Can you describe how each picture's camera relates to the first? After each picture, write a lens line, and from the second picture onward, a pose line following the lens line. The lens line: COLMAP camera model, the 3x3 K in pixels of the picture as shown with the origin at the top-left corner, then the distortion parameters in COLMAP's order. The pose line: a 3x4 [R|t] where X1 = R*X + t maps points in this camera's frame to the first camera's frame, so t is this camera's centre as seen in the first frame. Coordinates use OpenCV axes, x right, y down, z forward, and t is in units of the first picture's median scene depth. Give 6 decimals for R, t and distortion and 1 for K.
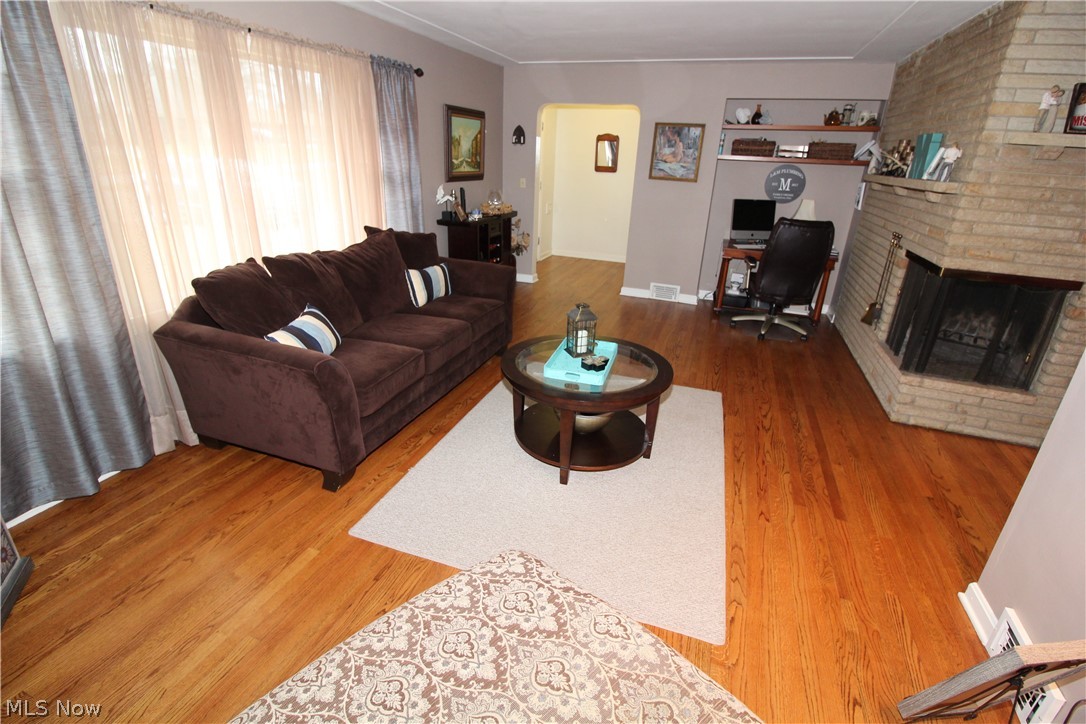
lens RADIAL K [[500.8, 0, 548.5], [0, 500.8, 350.3], [0, 0, 1]] dist [0.001063, -0.011509]
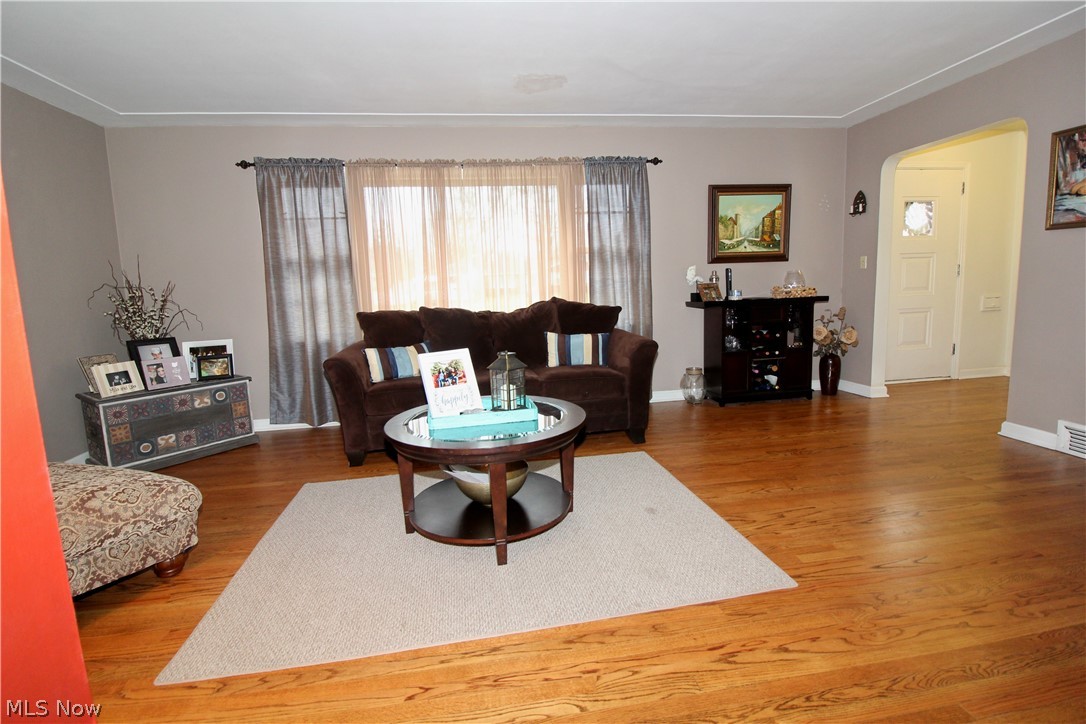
lens RADIAL K [[500.4, 0, 543.8], [0, 500.4, 349.7], [0, 0, 1]] dist [-0.001699, -0.013229]
pose [[0.466657, 0.055932, -0.882668, 0.625847], [-0.268920, 0.959720, -0.081361, -0.031355], [0.842563, 0.275334, 0.462902, 0.463505]]
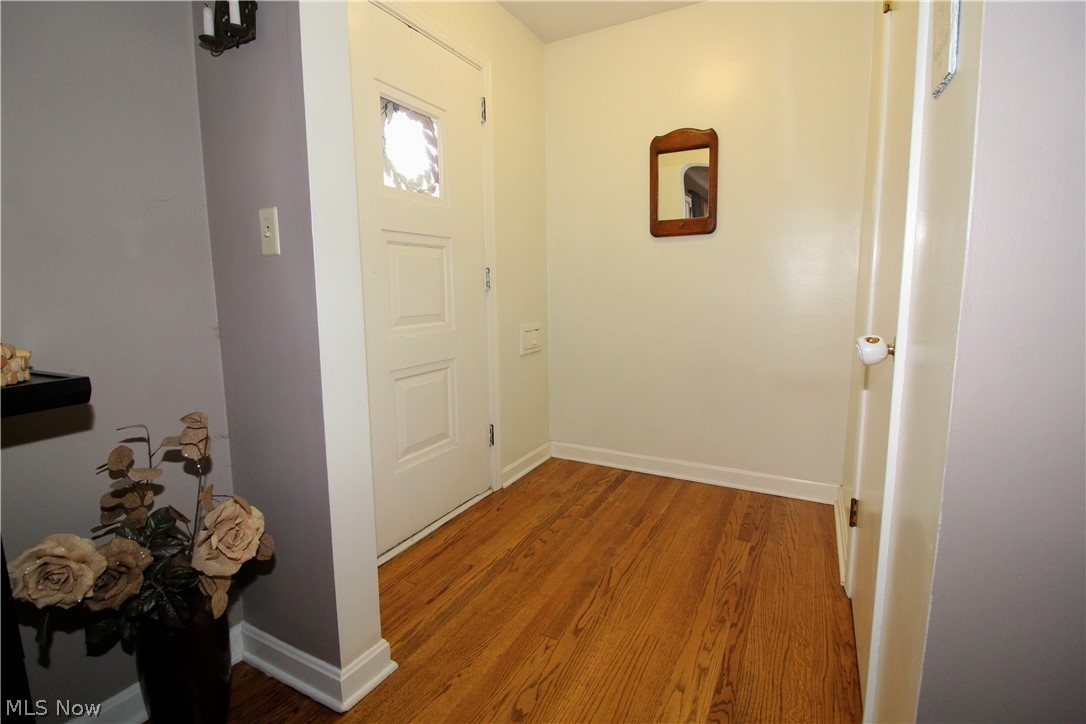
lens RADIAL K [[500.4, 0, 543.8], [0, 500.4, 349.7], [0, 0, 1]] dist [-0.001699, -0.013229]
pose [[0.987716, -0.029492, -0.153454, 0.140524], [-0.009633, 0.968669, -0.248168, -0.381302], [0.155965, 0.246598, 0.956485, 1.340872]]
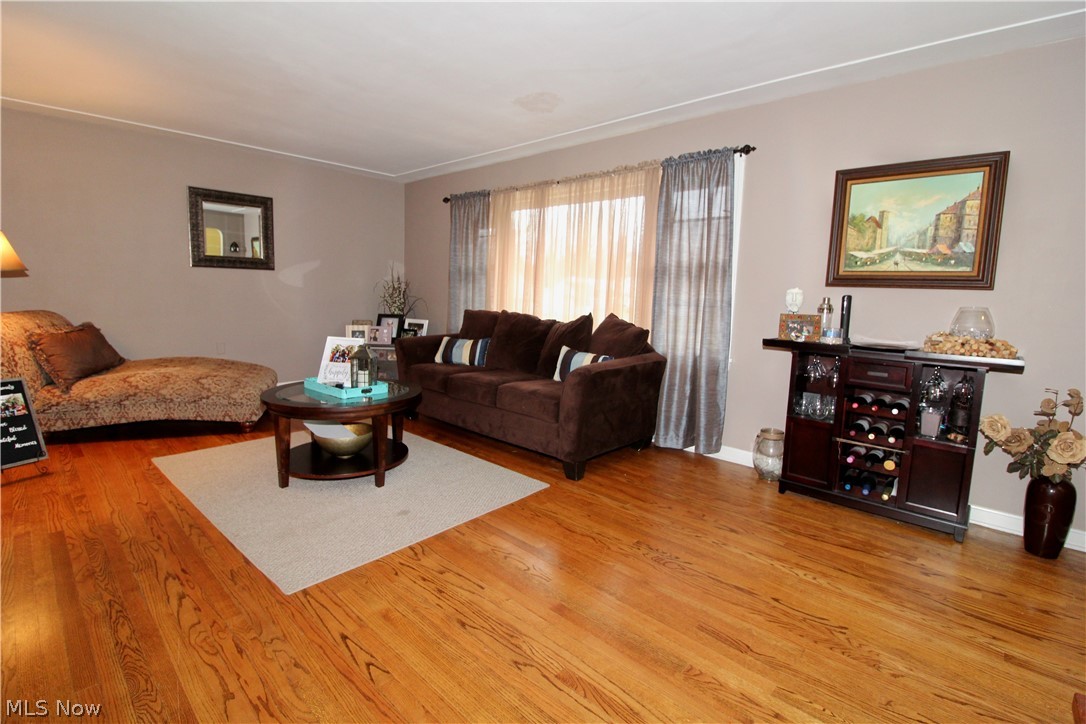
lens RADIAL K [[500.4, 0, 543.8], [0, 500.4, 349.7], [0, 0, 1]] dist [-0.001699, -0.013229]
pose [[-0.389965, 0.054084, -0.919240, 0.673159], [-0.380658, 0.899516, 0.214408, -0.341744], [0.838467, 0.433528, -0.330192, 1.226895]]
